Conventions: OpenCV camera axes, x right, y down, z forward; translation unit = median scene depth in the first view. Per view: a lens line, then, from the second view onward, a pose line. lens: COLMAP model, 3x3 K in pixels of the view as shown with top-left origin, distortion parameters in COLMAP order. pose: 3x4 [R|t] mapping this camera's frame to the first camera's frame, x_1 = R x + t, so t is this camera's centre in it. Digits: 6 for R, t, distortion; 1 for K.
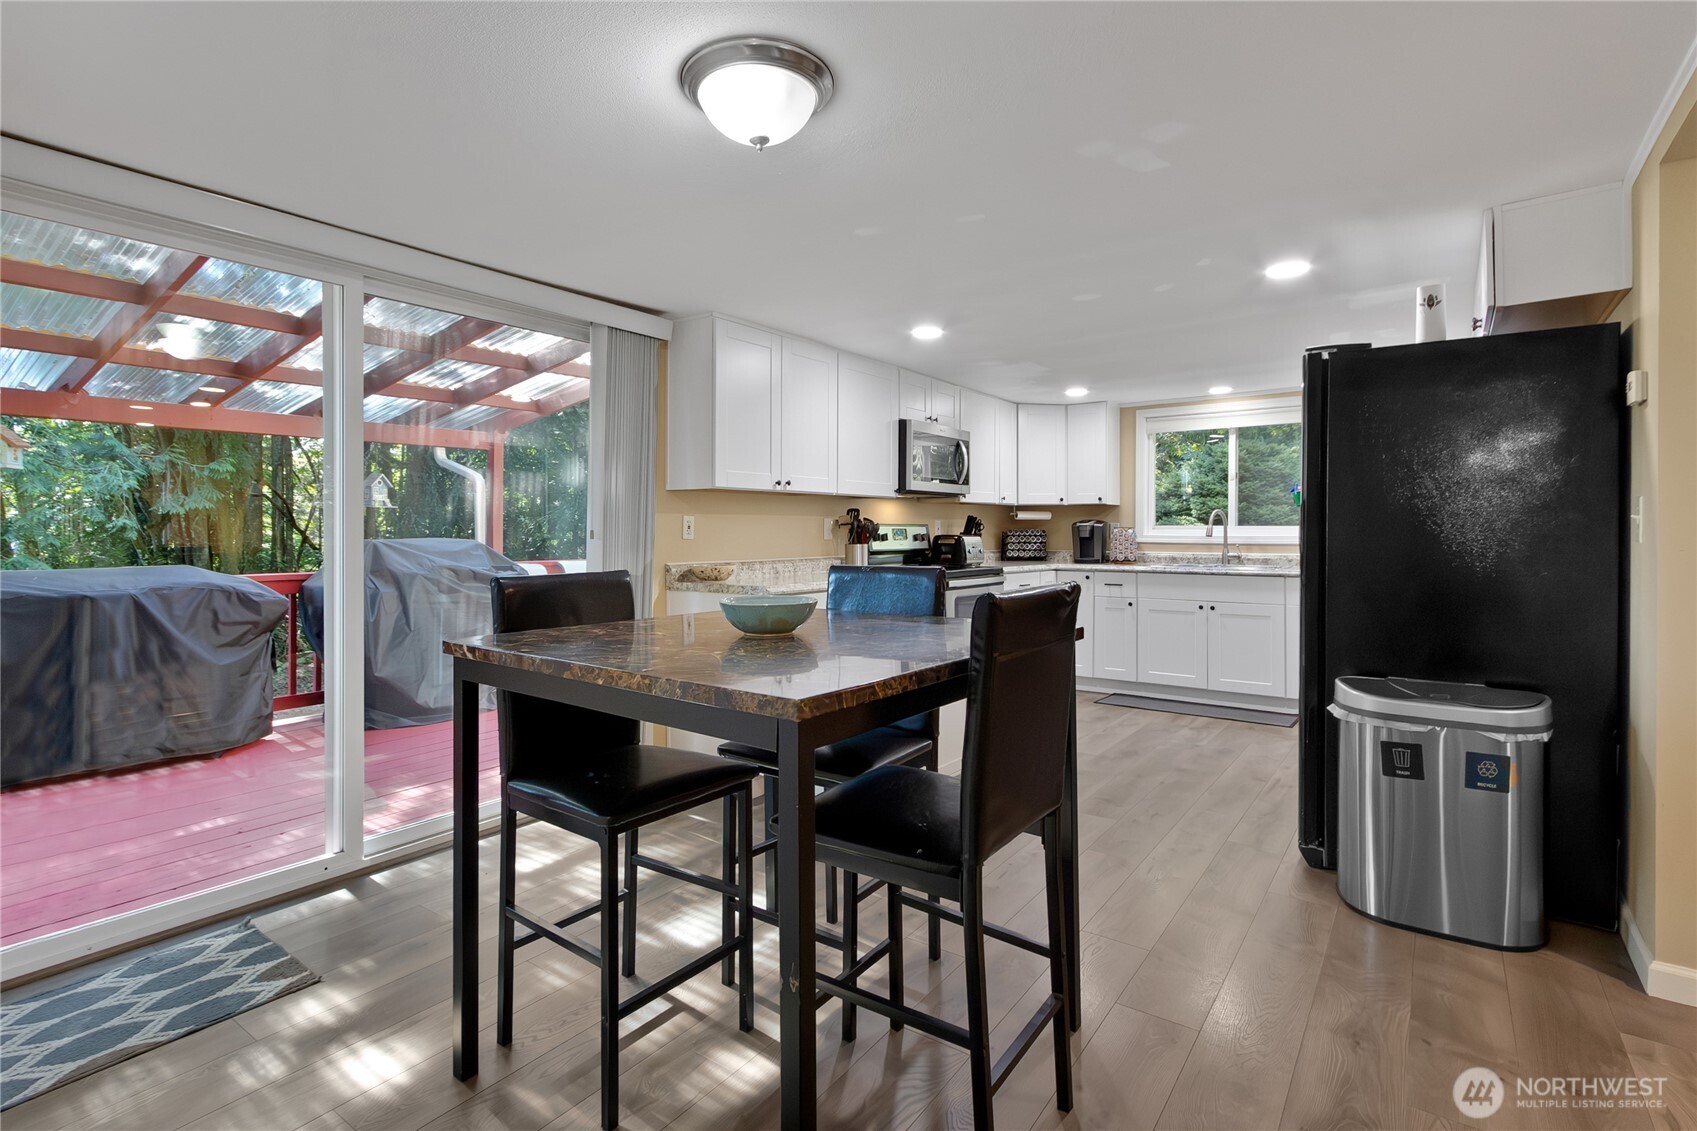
lens RADIAL K [[782.4, 0, 850.4], [0, 782.4, 536.0], [0, 0, 1]] dist [0.000664, 0.000478]
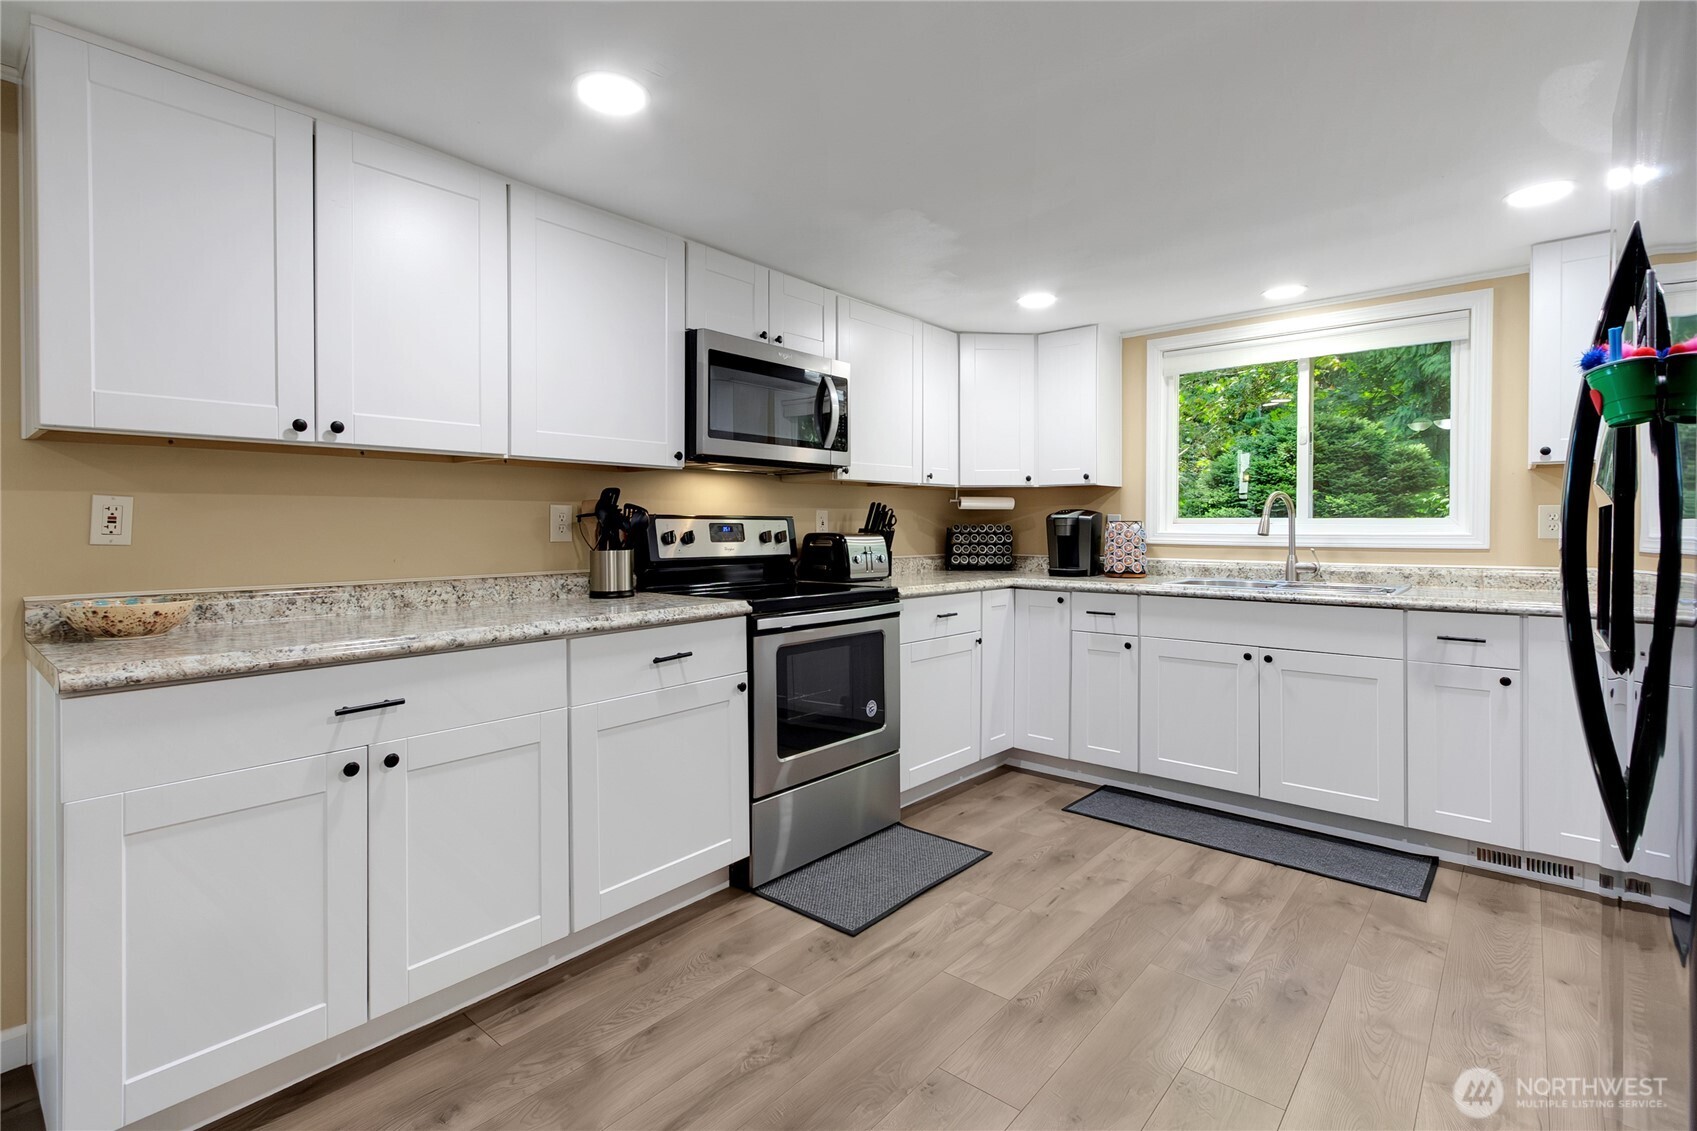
lens RADIAL K [[782.4, 0, 817.0], [0, 782.4, 537.4], [0, 0, 1]] dist [0.000664, 0.000478]
pose [[0.995350, 0.000849, -0.096321, 0.170720], [-0.000020, 0.999963, 0.008612, -0.003114], [0.096324, -0.008570, 0.995313, 0.359876]]
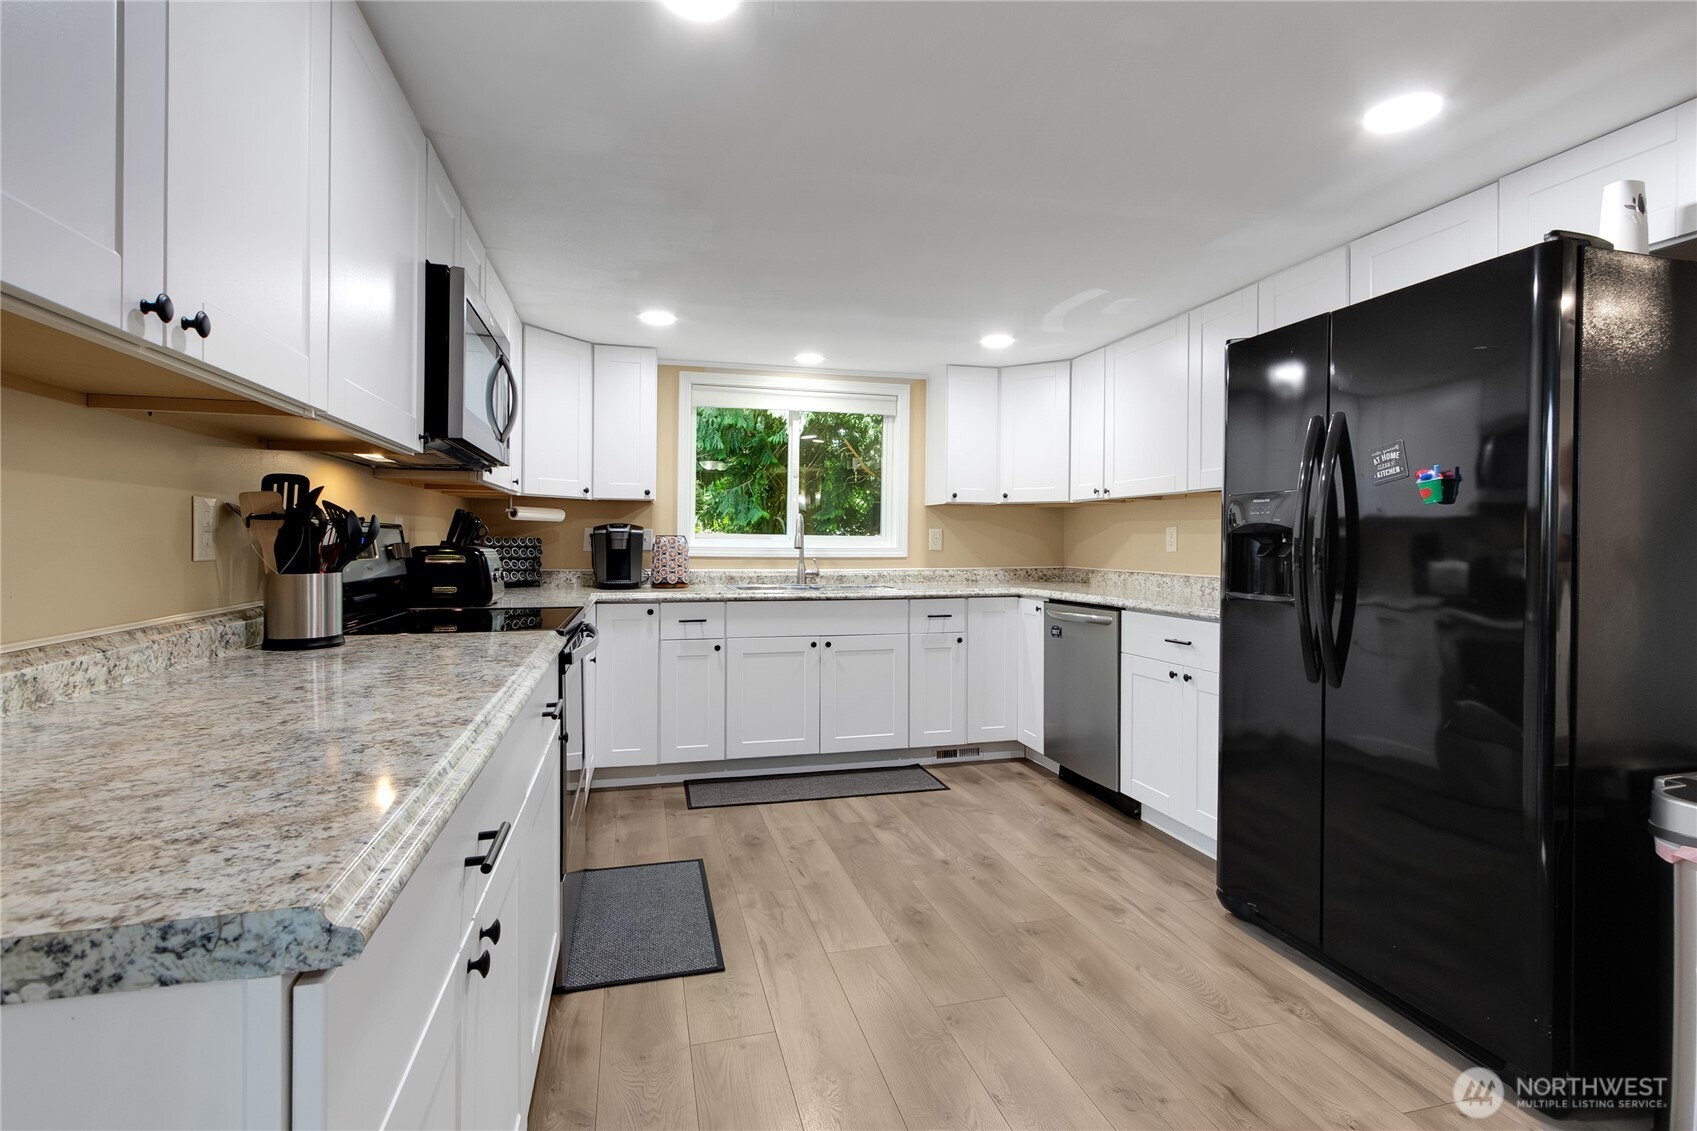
lens RADIAL K [[782.4, 0, 858.9], [0, 782.4, 550.1], [0, 0, 1]] dist [0.000664, 0.000478]
pose [[0.637979, -0.002663, 0.770049, -0.086611], [-0.002502, 0.999982, 0.005532, -0.002319], [-0.770050, -0.005456, 0.637960, 0.460474]]
